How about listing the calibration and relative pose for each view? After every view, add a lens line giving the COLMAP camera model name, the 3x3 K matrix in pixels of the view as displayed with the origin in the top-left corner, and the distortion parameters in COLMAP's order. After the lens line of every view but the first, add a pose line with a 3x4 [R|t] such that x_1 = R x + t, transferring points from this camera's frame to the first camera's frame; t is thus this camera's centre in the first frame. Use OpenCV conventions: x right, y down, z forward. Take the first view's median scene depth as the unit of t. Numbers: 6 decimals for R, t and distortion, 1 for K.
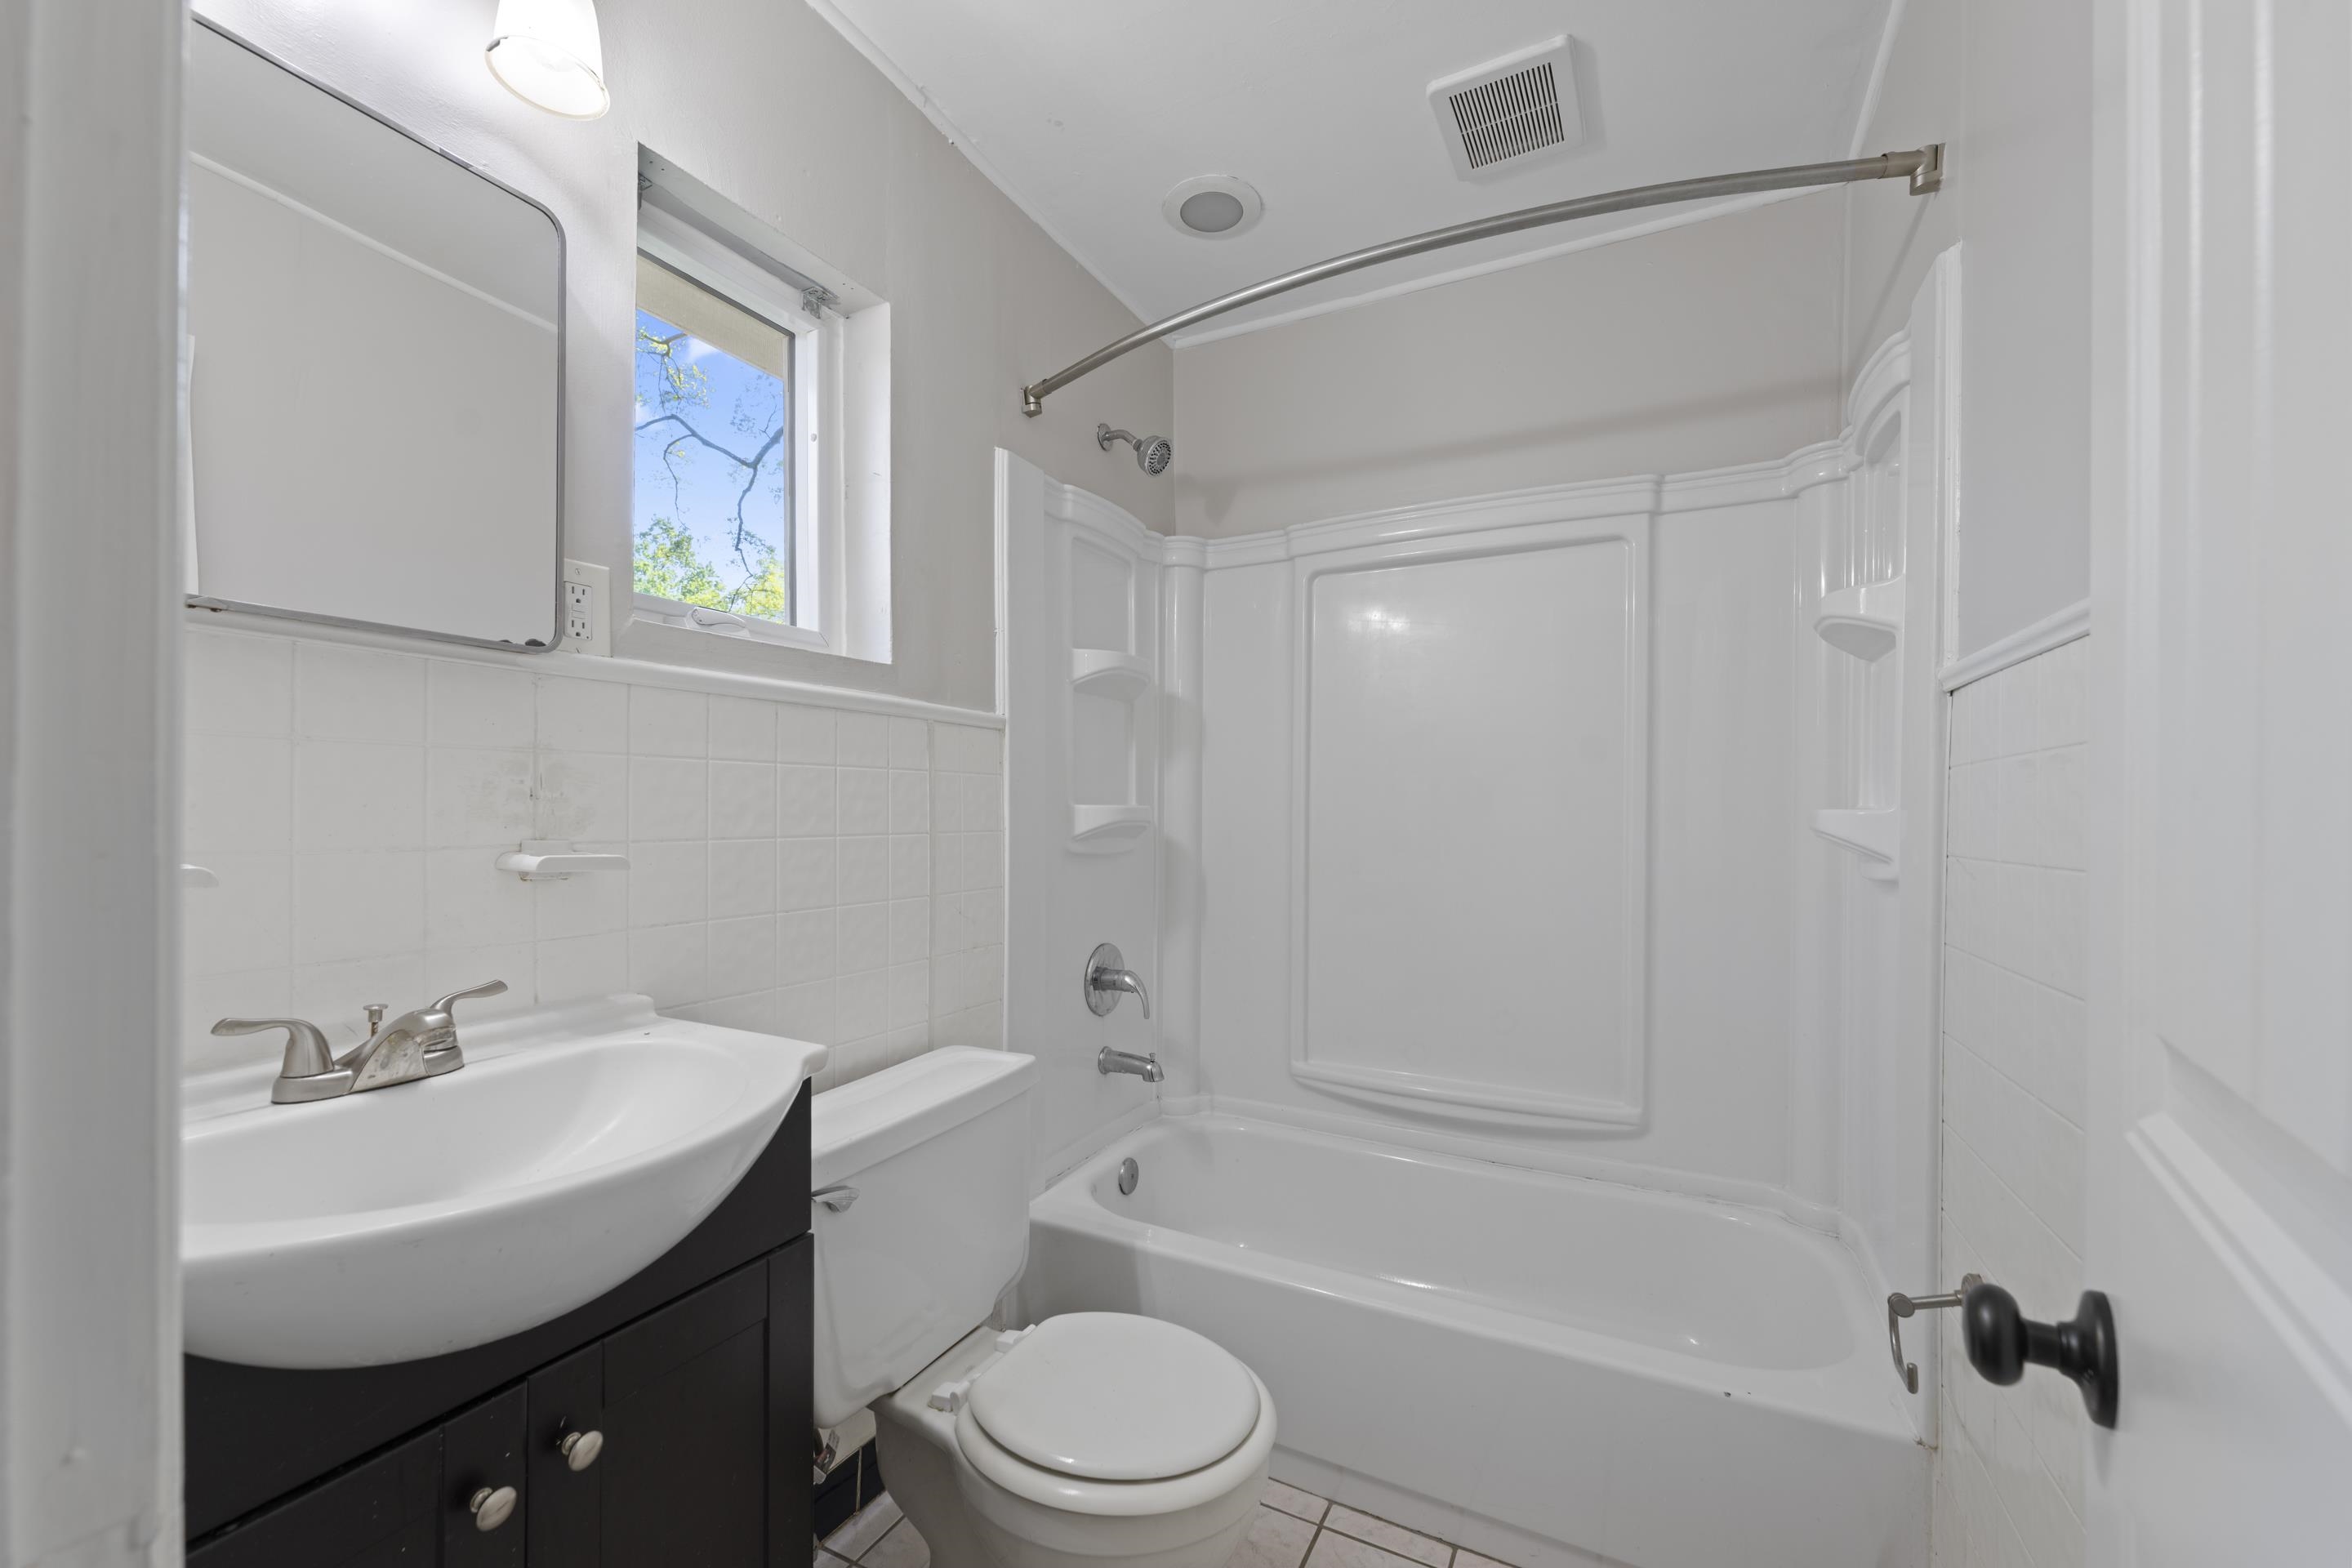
lens RADIAL K [[941.2, 0, 1168.0], [0, 941.2, 804.3], [0, 0, 1]] dist [0.000983, -0.000618]
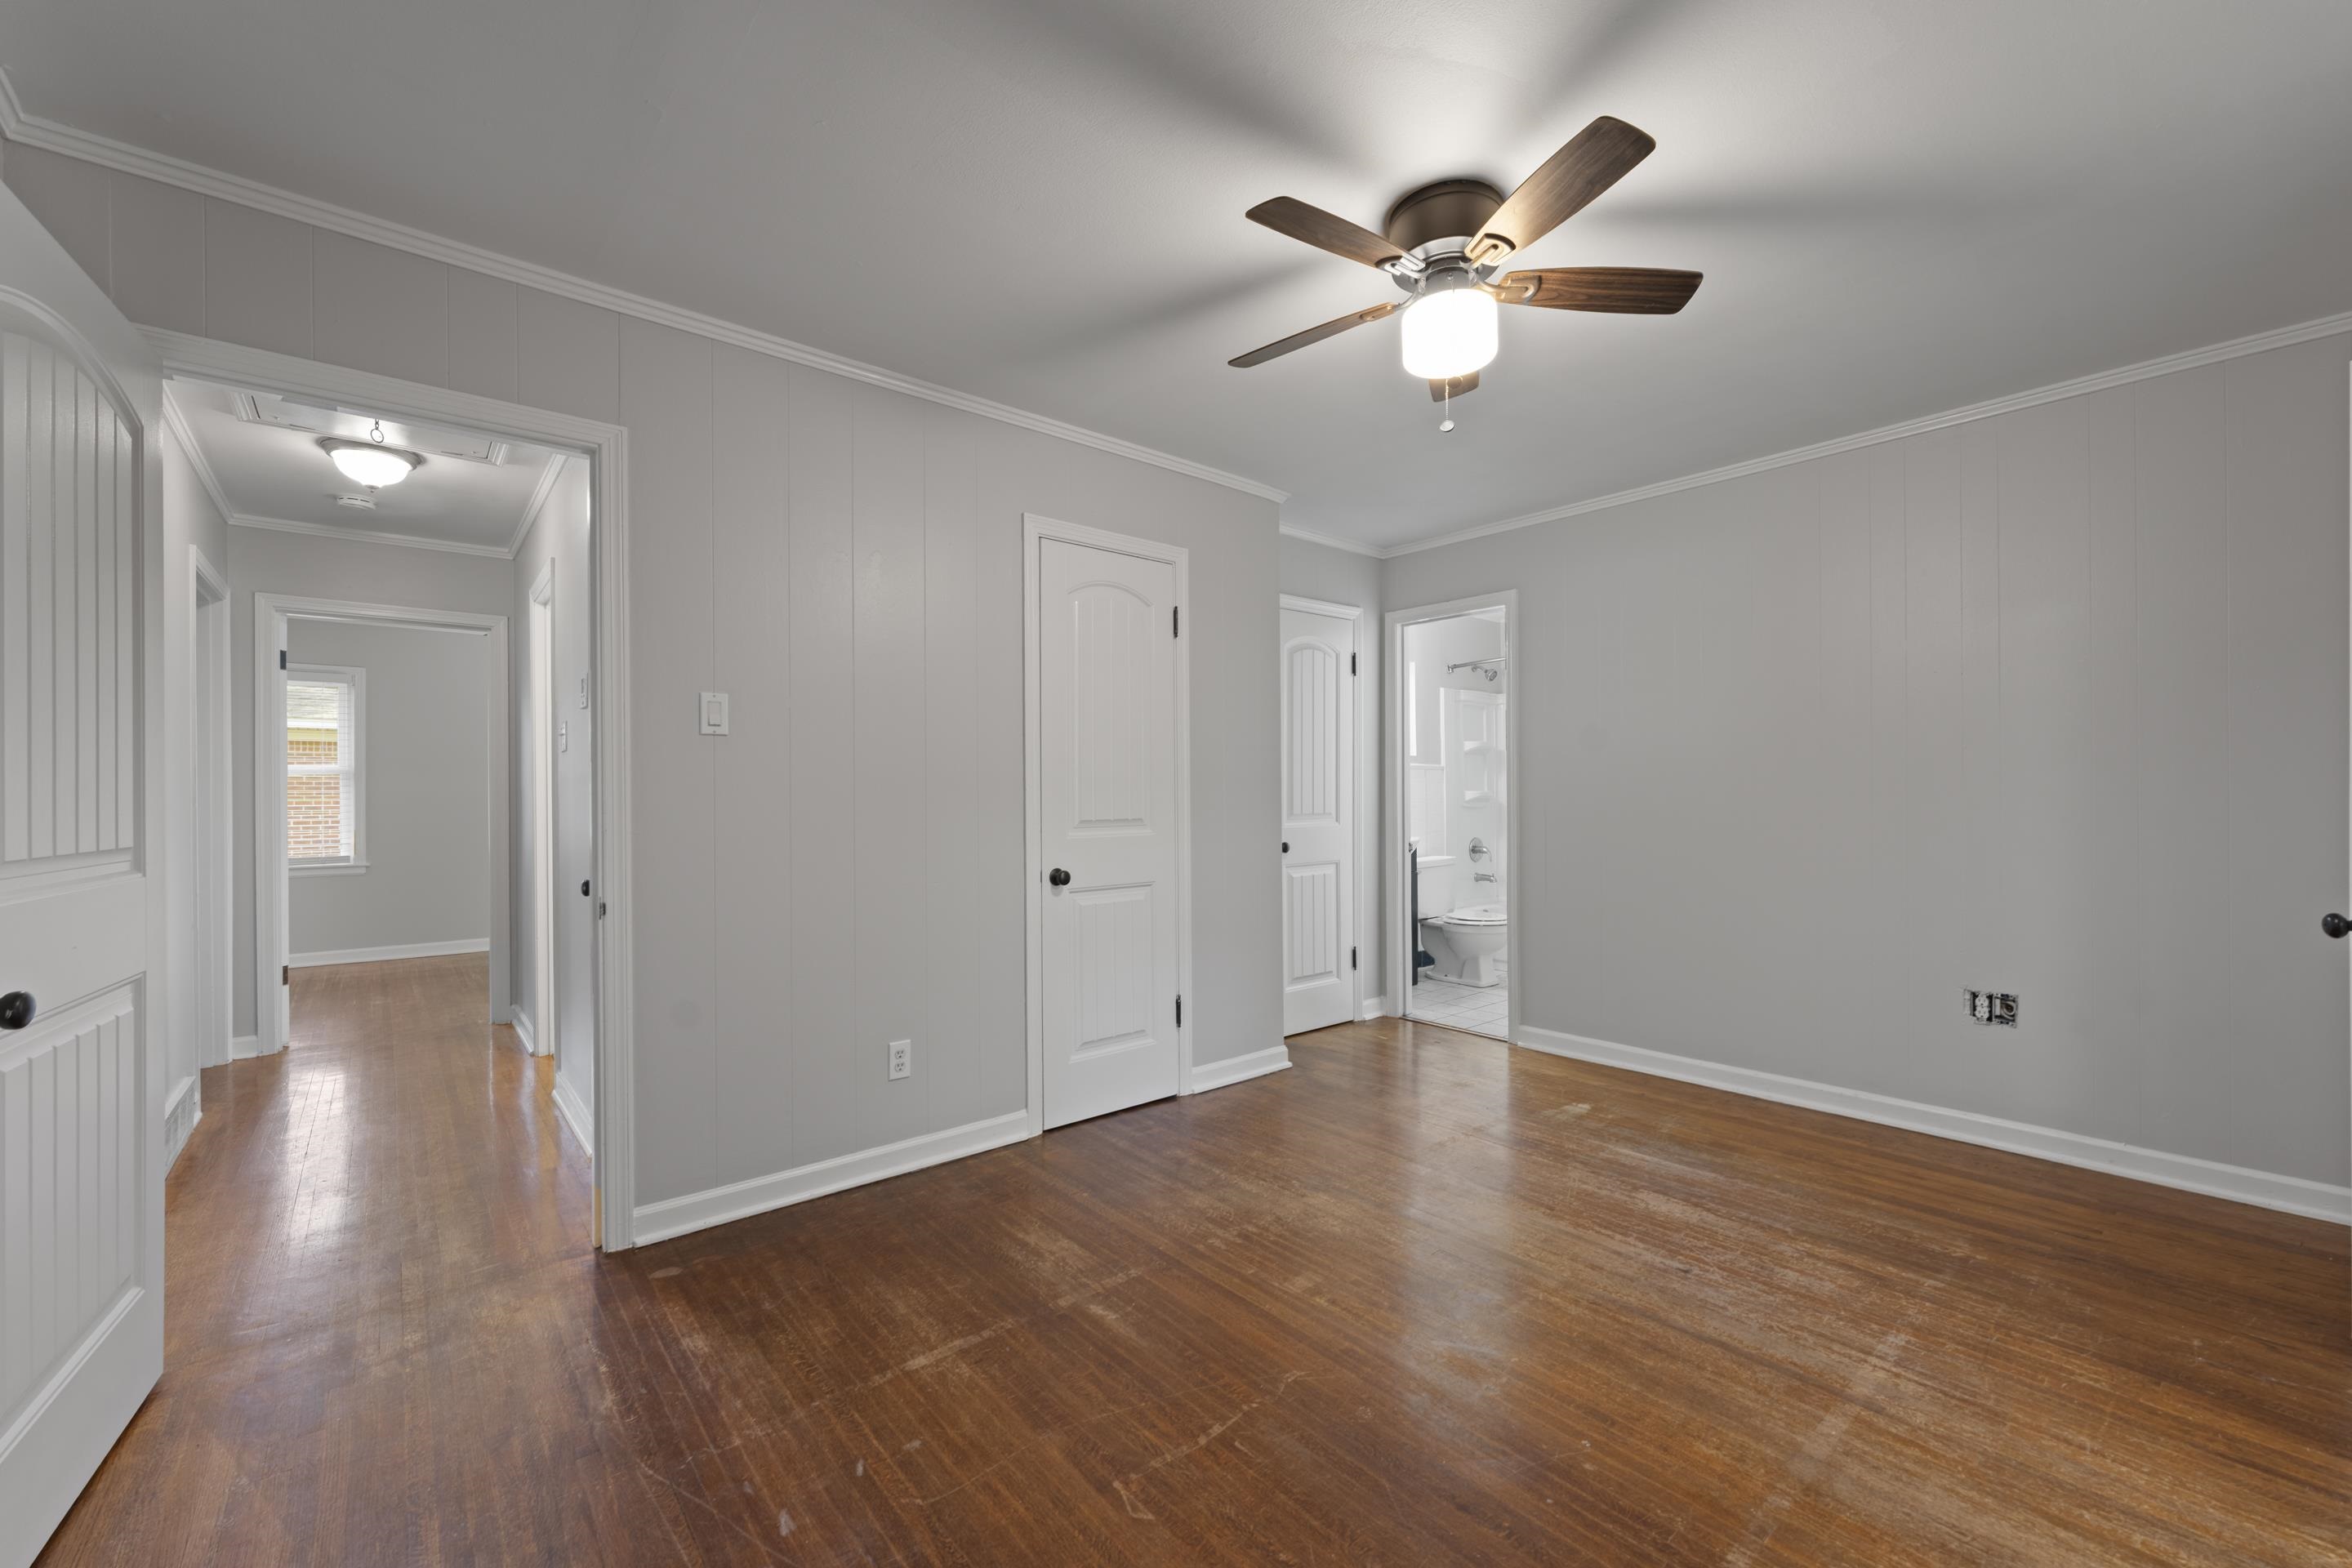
lens RADIAL K [[941.2, 0, 1170.0], [0, 941.2, 785.6], [0, 0, 1]] dist [0.000983, -0.000618]
pose [[0.924082, -0.011154, -0.382032, 0.195755], [0.012224, 0.999925, 0.000372, -0.032130], [0.382000, -0.005014, 0.924149, -2.343830]]
